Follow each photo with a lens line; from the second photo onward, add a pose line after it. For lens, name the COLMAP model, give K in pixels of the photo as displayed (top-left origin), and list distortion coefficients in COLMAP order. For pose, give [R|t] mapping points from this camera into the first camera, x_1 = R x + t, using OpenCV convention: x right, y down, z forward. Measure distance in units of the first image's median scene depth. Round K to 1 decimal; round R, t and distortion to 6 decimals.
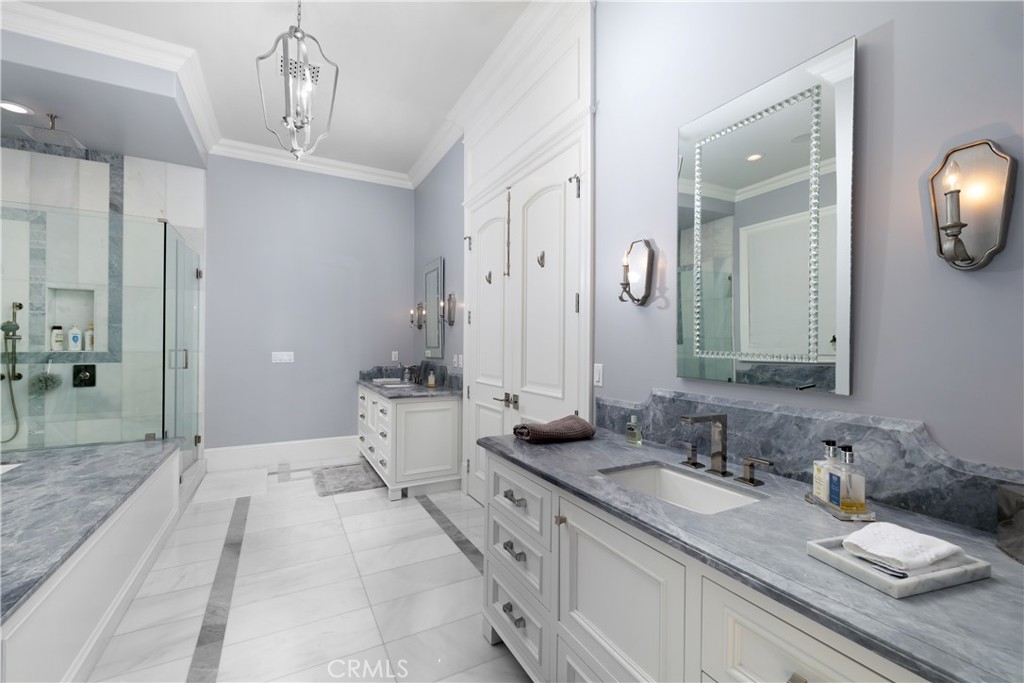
lens RADIAL K [[427.4, 0, 511.4], [0, 427.4, 342.1], [0, 0, 1]] dist [-0.001361, 0.000036]
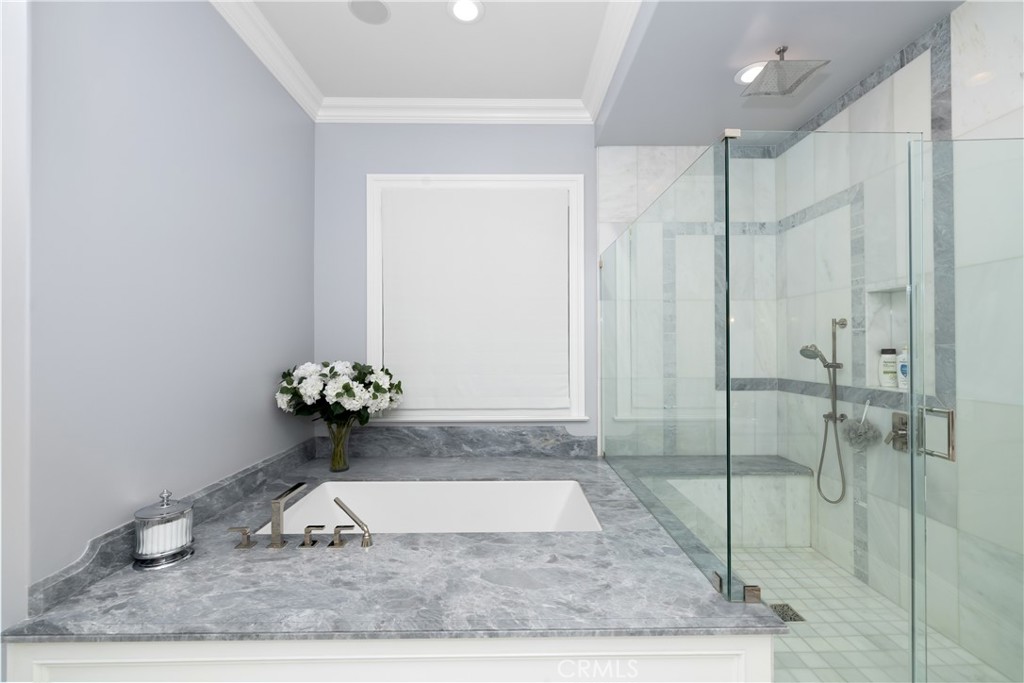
lens RADIAL K [[427.4, 0, 513.3], [0, 427.4, 342.5], [0, 0, 1]] dist [-0.001361, 0.000036]
pose [[-0.459348, -0.016430, -0.888104, -0.232194], [0.001028, 0.999818, -0.019028, -0.035908], [0.888256, -0.009653, -0.459248, 0.805547]]
